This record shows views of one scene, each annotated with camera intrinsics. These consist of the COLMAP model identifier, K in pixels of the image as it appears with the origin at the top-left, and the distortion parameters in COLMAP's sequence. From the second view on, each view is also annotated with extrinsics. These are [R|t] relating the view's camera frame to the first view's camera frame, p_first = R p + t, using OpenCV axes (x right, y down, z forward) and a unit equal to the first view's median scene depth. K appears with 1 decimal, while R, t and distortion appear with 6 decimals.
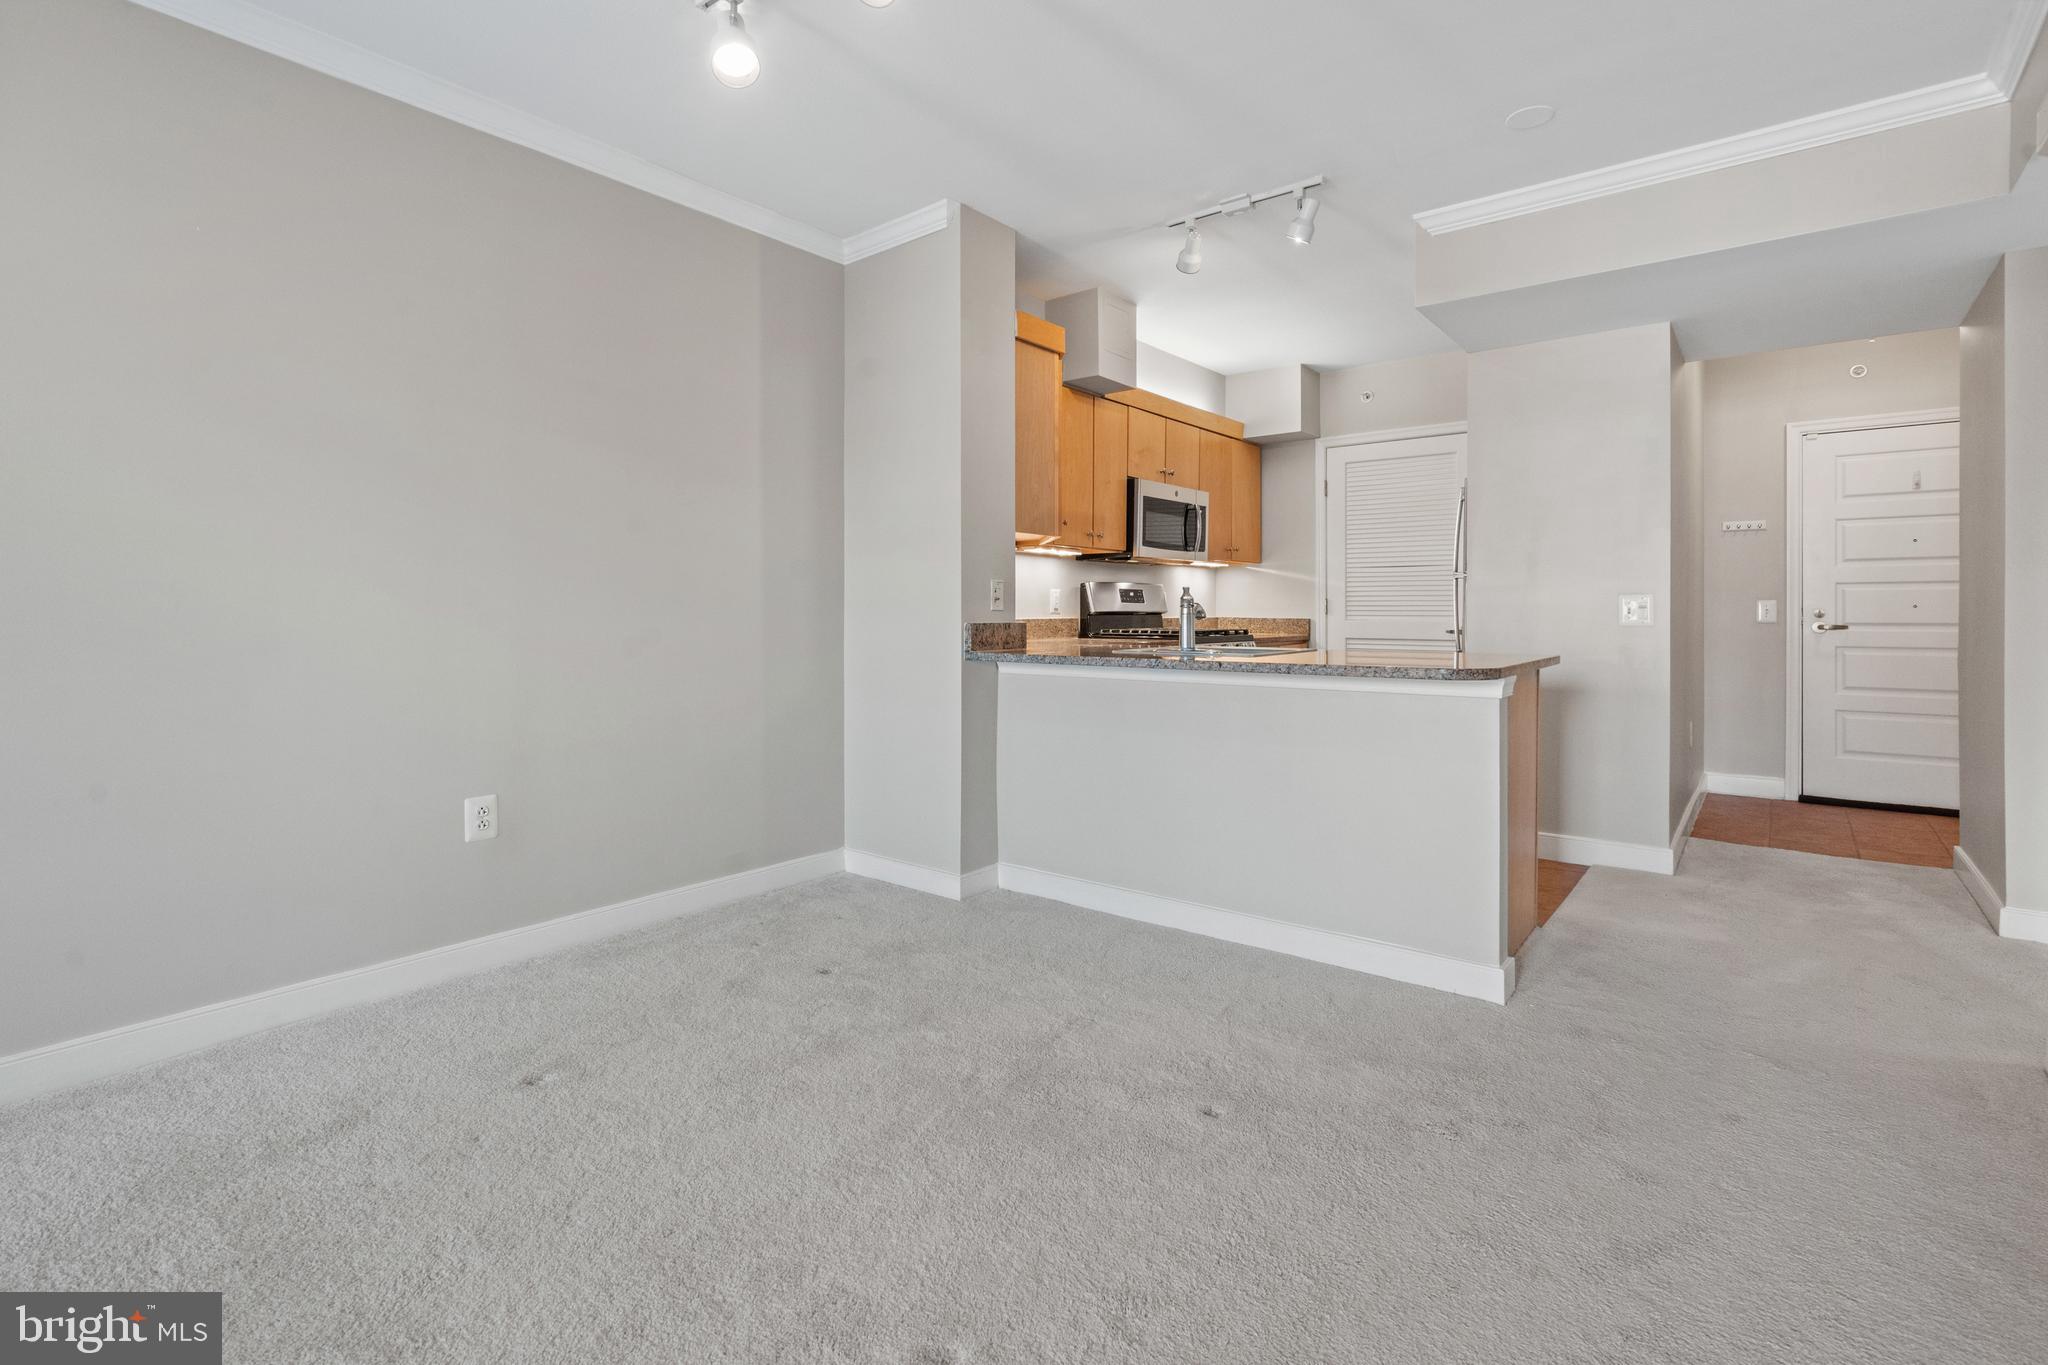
lens RADIAL K [[934.9, 0, 1027.6], [0, 934.9, 610.4], [0, 0, 1]] dist [-0.001866, 0.000941]
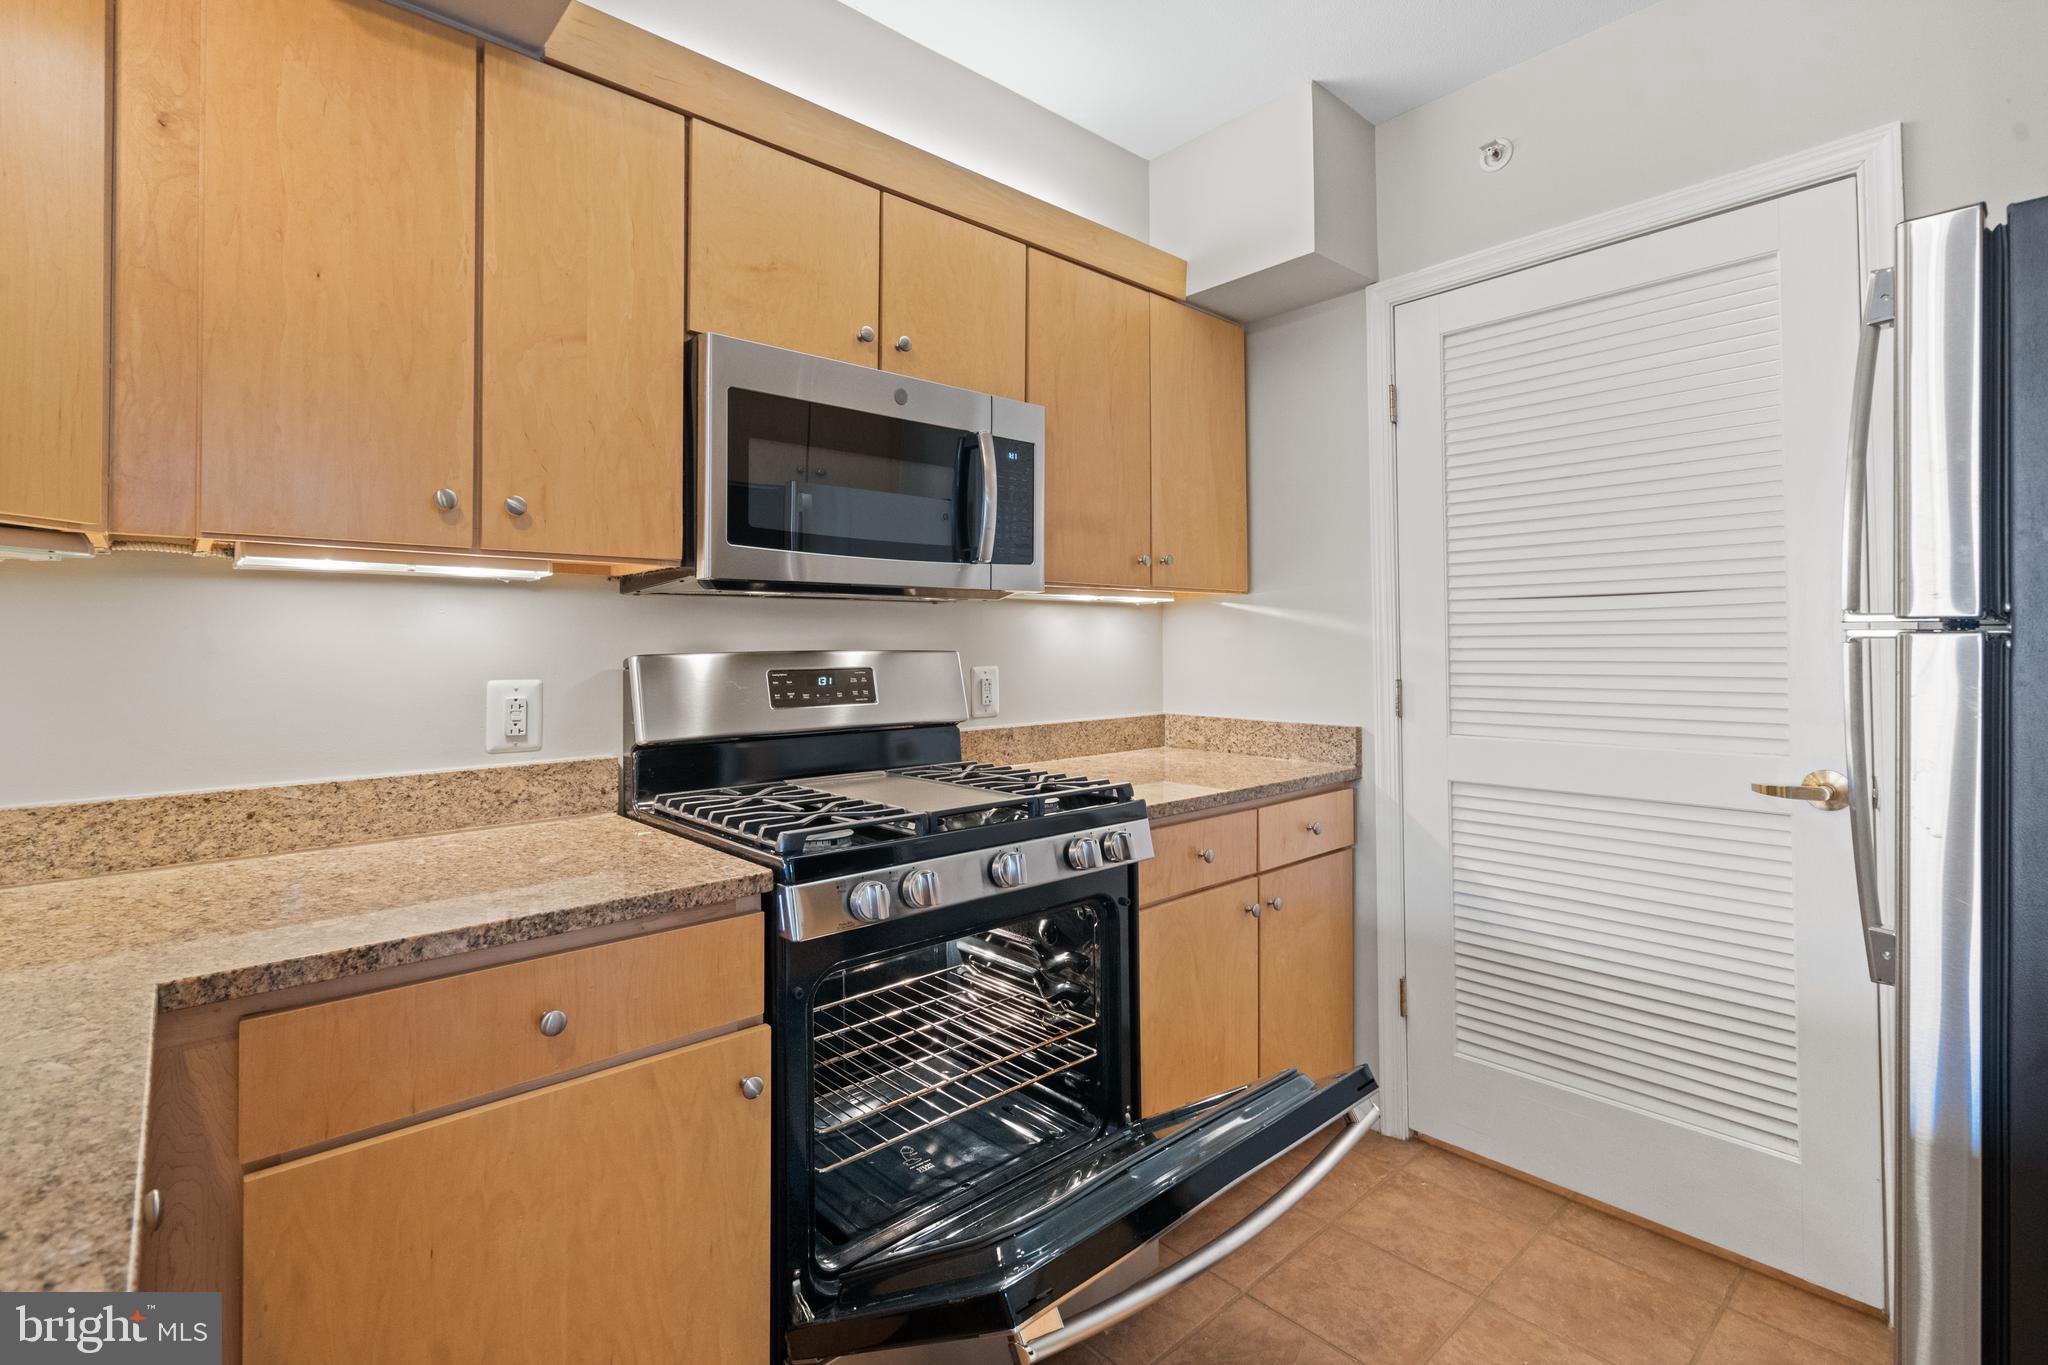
lens RADIAL K [[934.9, 0, 1024.7], [0, 934.9, 636.0], [0, 0, 1]] dist [-0.001866, 0.000941]
pose [[0.984350, -0.008168, -0.176034, 0.265200], [0.005899, 0.999893, -0.013407, -0.030505], [0.176124, 0.012159, 0.984293, 0.657248]]
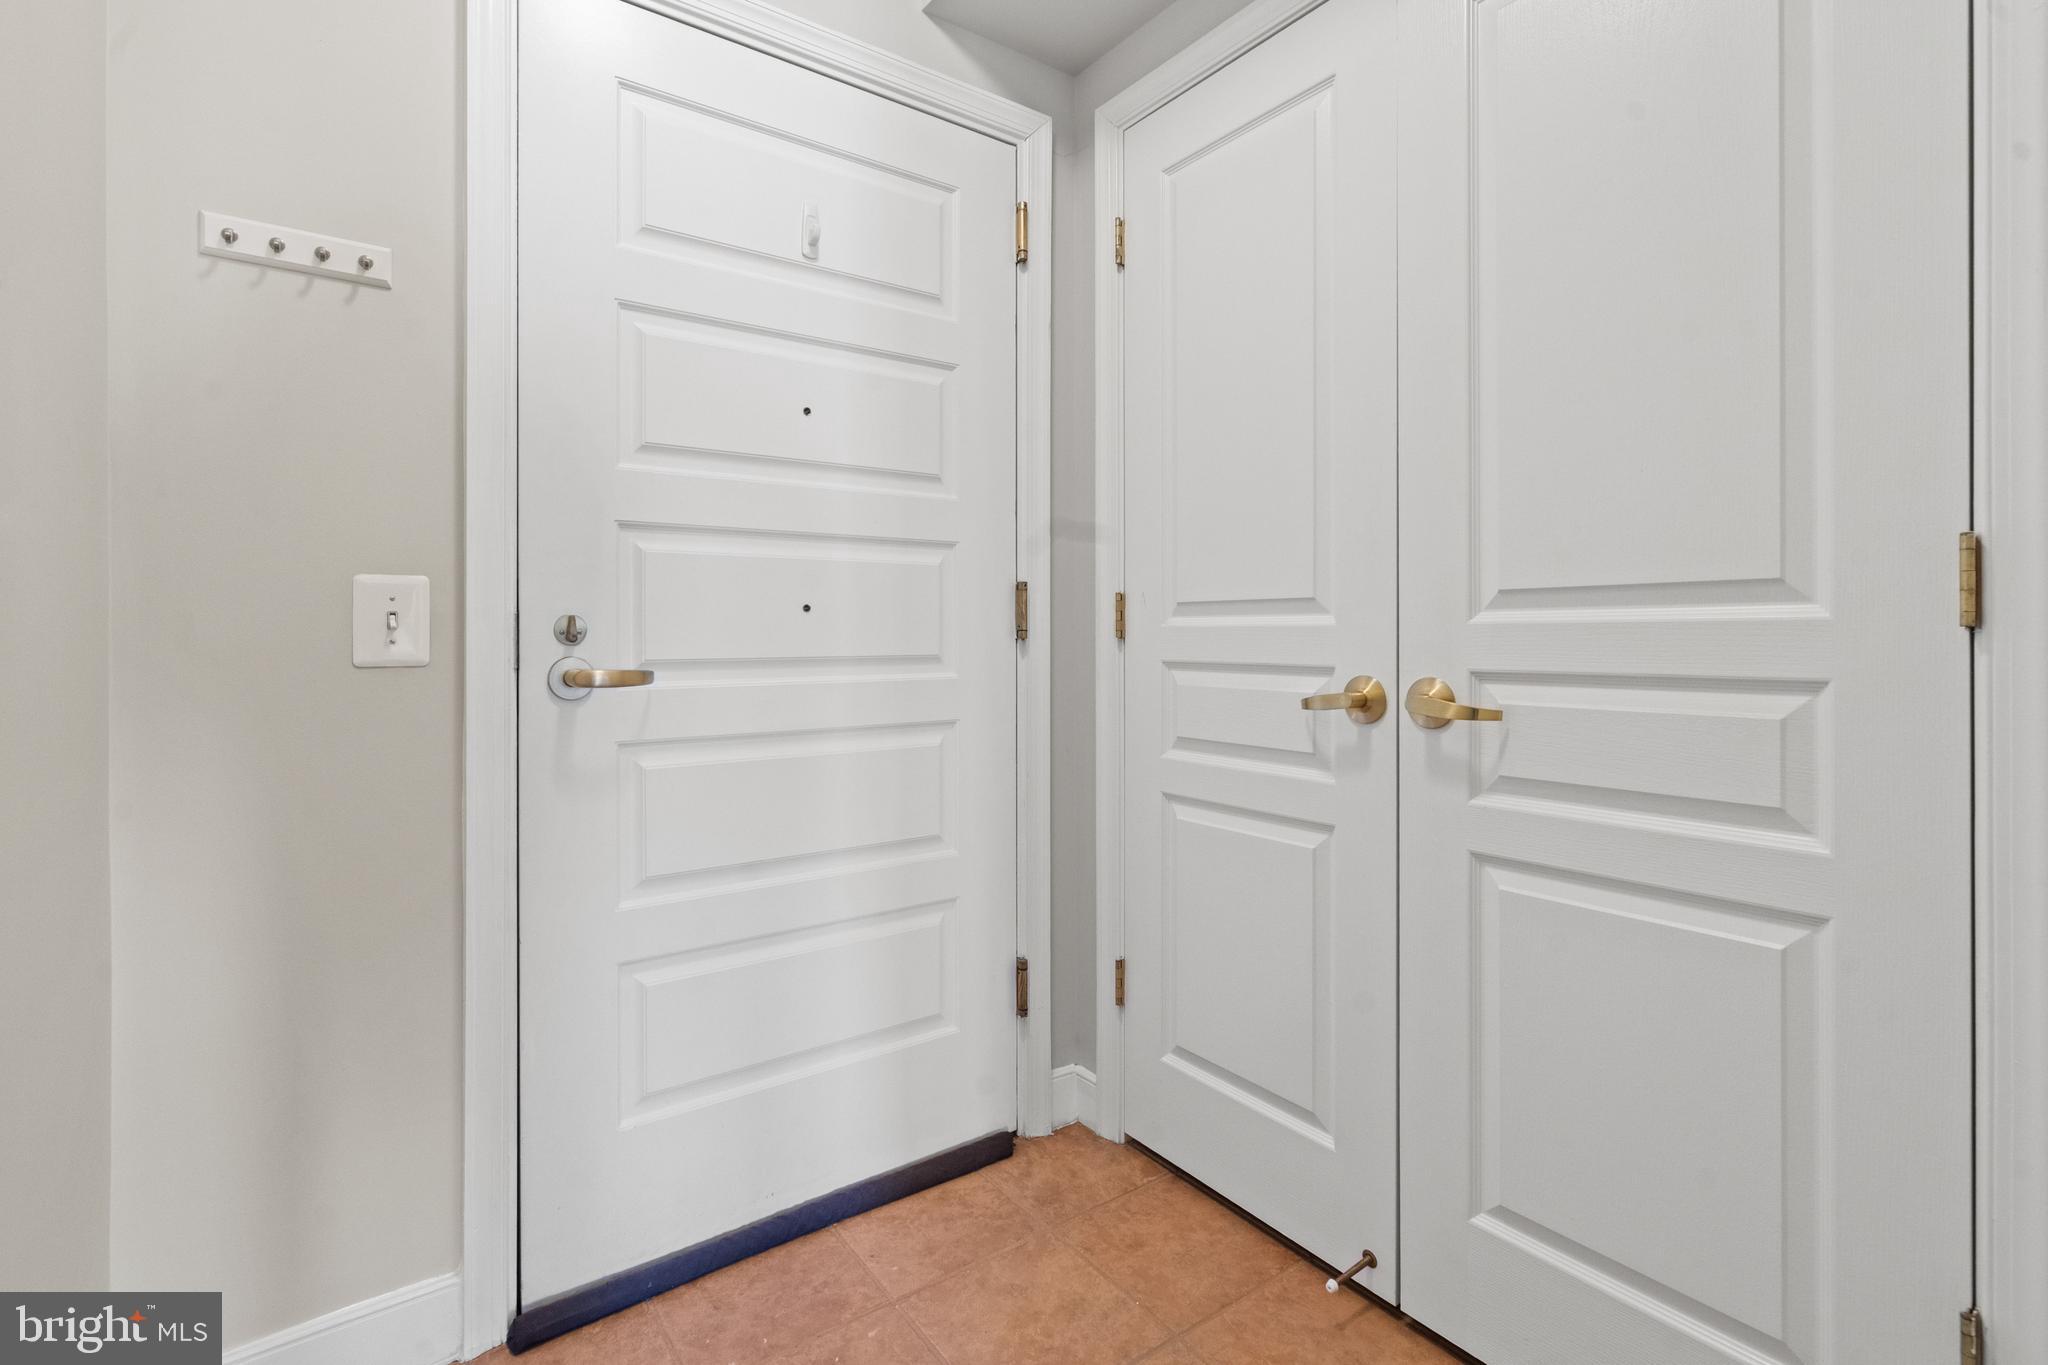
lens RADIAL K [[934.9, 0, 996.2], [0, 934.9, 627.9], [0, 0, 1]] dist [-0.001866, 0.000941]
pose [[0.300561, 0.000940, 0.953762, 0.633544], [0.001882, 0.999997, -0.001579, 0.003419], [-0.953761, 0.002270, 0.300559, 0.811994]]
